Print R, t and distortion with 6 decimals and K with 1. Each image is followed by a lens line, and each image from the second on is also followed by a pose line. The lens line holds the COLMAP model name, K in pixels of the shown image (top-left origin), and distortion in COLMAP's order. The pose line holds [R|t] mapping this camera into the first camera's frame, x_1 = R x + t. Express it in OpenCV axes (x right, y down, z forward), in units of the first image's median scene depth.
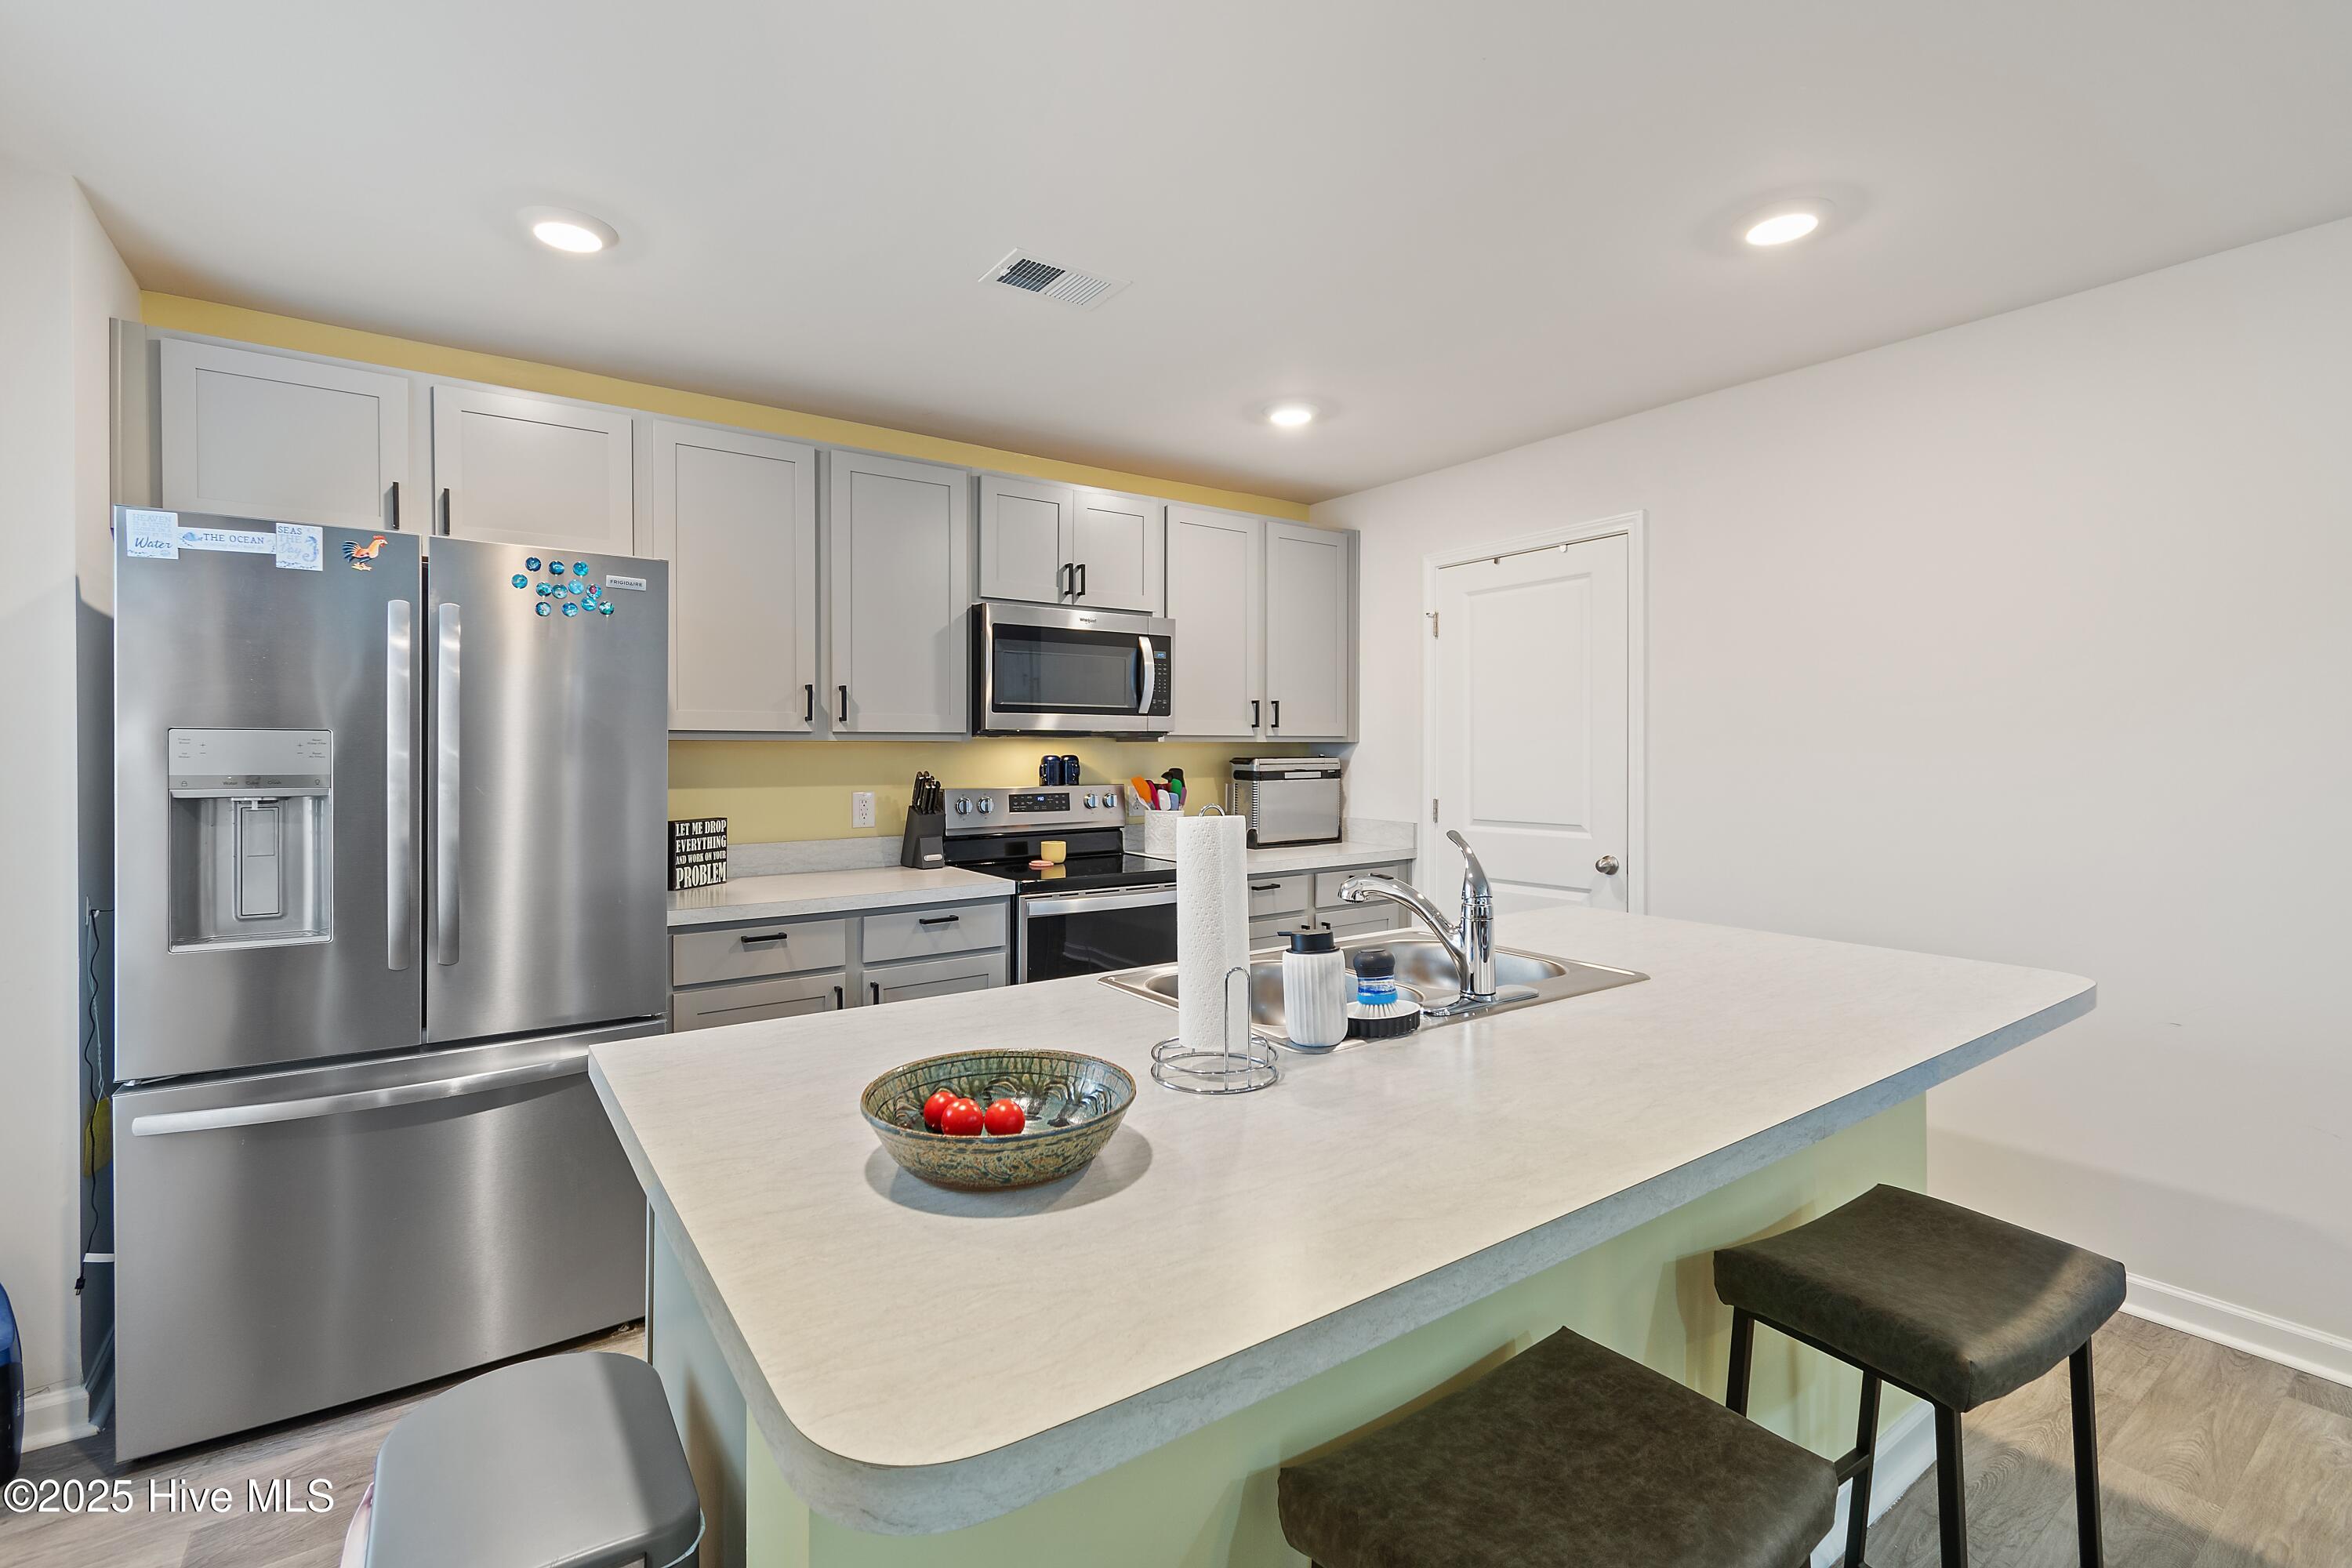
lens RADIAL K [[1034.8, 0, 1187.3], [0, 1034.8, 745.6], [0, 0, 1]] dist [0.006052, -0.003075]
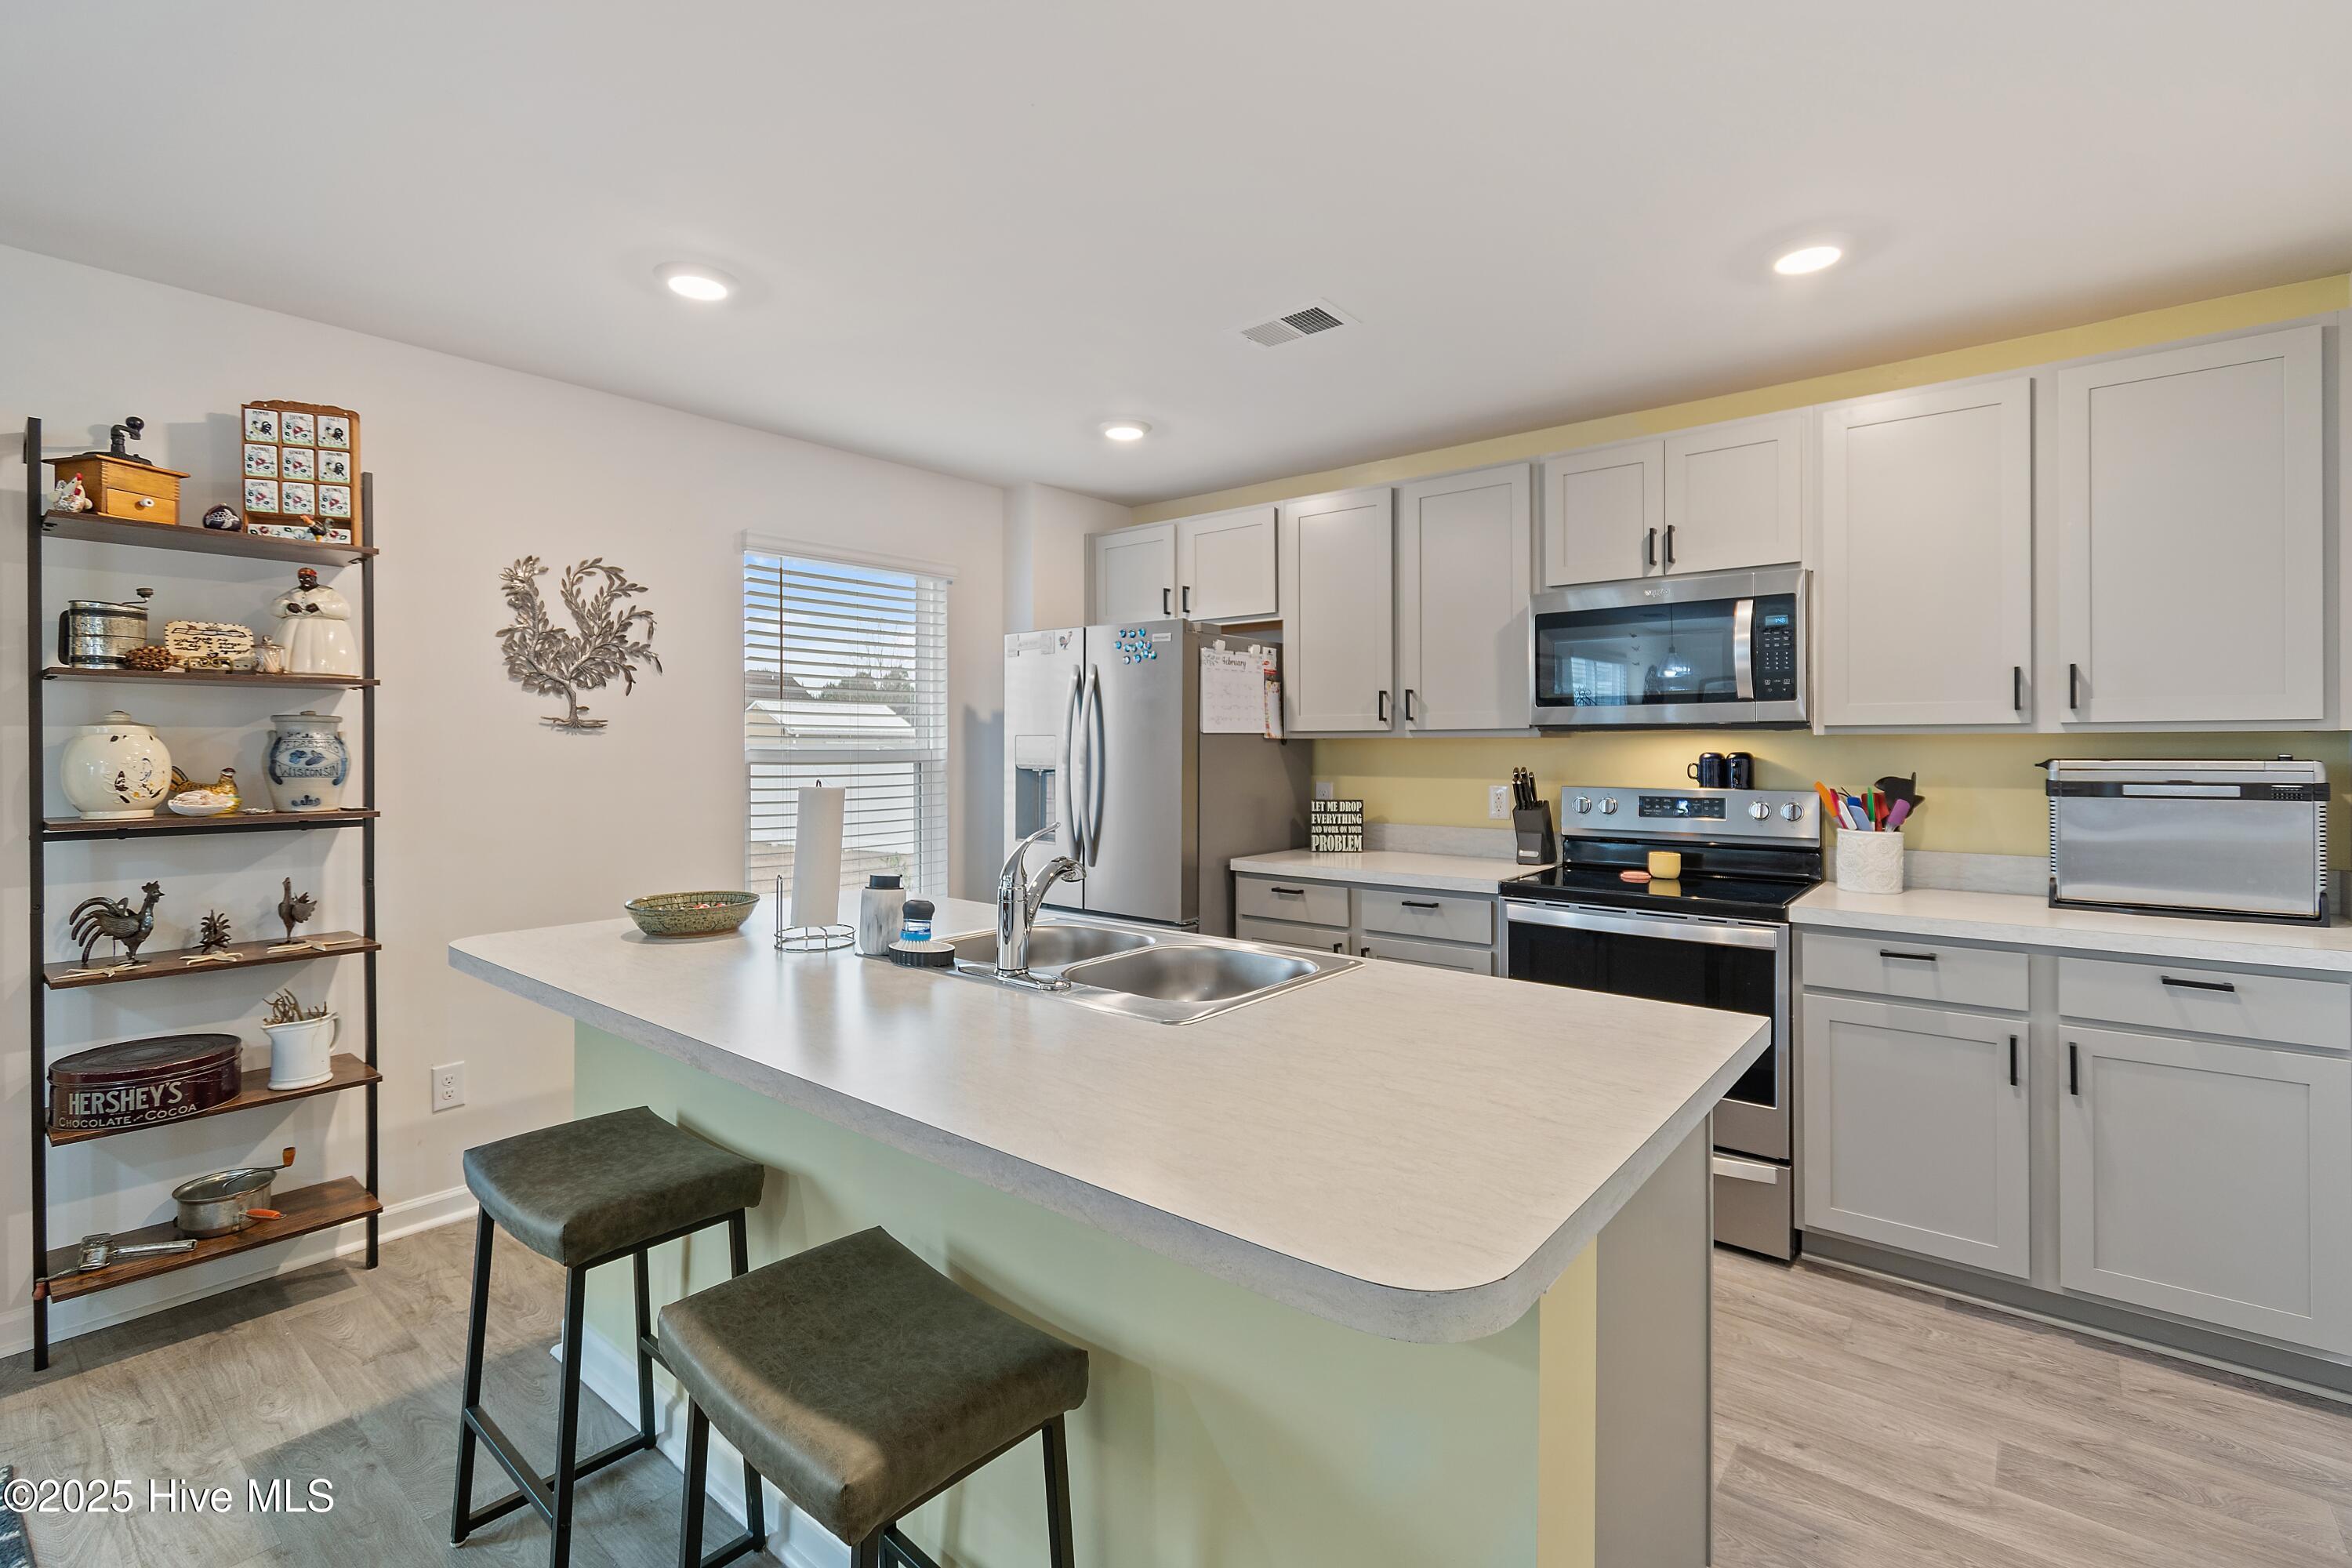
lens RADIAL K [[1034.8, 0, 1184.1], [0, 1034.8, 749.9], [0, 0, 1]] dist [0.006052, -0.003075]
pose [[0.286071, 0.007384, -0.958180, 0.603394], [0.007761, 0.999920, 0.010022, -0.004283], [0.958177, -0.010303, 0.285991, 0.384018]]
